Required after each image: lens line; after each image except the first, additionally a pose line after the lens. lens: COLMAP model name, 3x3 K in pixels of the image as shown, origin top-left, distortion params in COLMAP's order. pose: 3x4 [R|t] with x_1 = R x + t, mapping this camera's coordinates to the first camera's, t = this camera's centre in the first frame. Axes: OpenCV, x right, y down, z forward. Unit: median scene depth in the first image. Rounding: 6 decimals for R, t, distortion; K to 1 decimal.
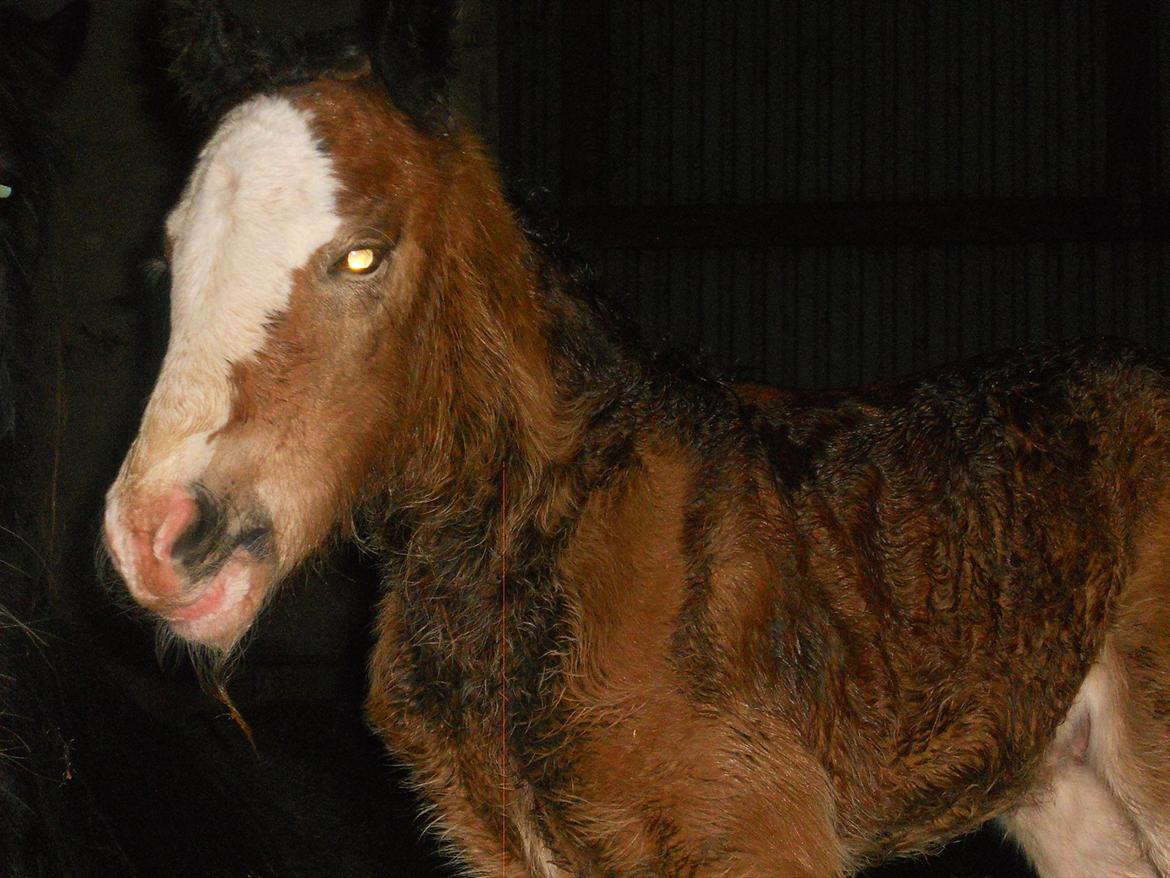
lens RADIAL K [[895.7, 0, 577.8], [0, 895.7, 442.1], [0, 0, 1]] dist [-0.073605, 0.043754]
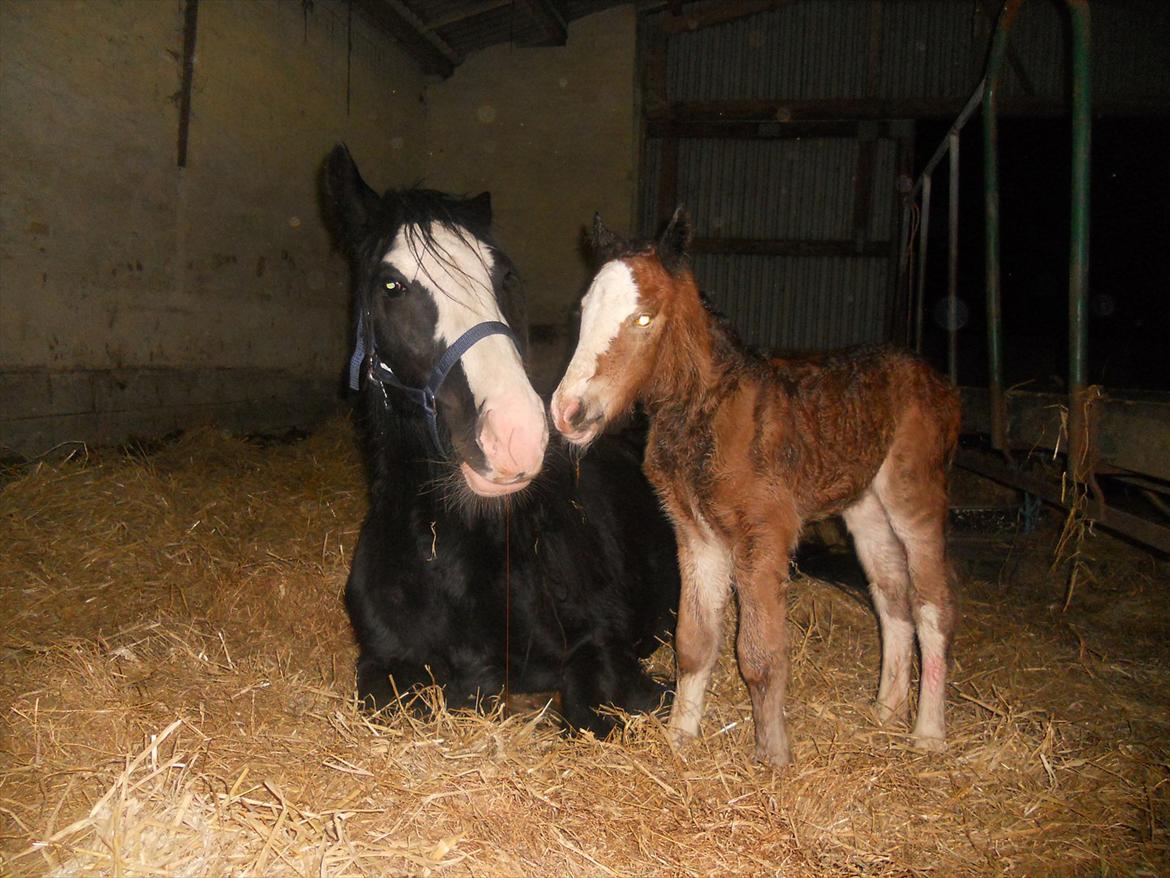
lens RADIAL K [[895.7, 0, 591.1], [0, 895.7, 432.0], [0, 0, 1]] dist [-0.073605, 0.043754]
pose [[0.926590, 0.019142, -0.375586, 0.721004], [-0.014056, 0.999769, 0.016276, 0.124551], [0.375810, -0.009802, 0.926645, -1.858144]]
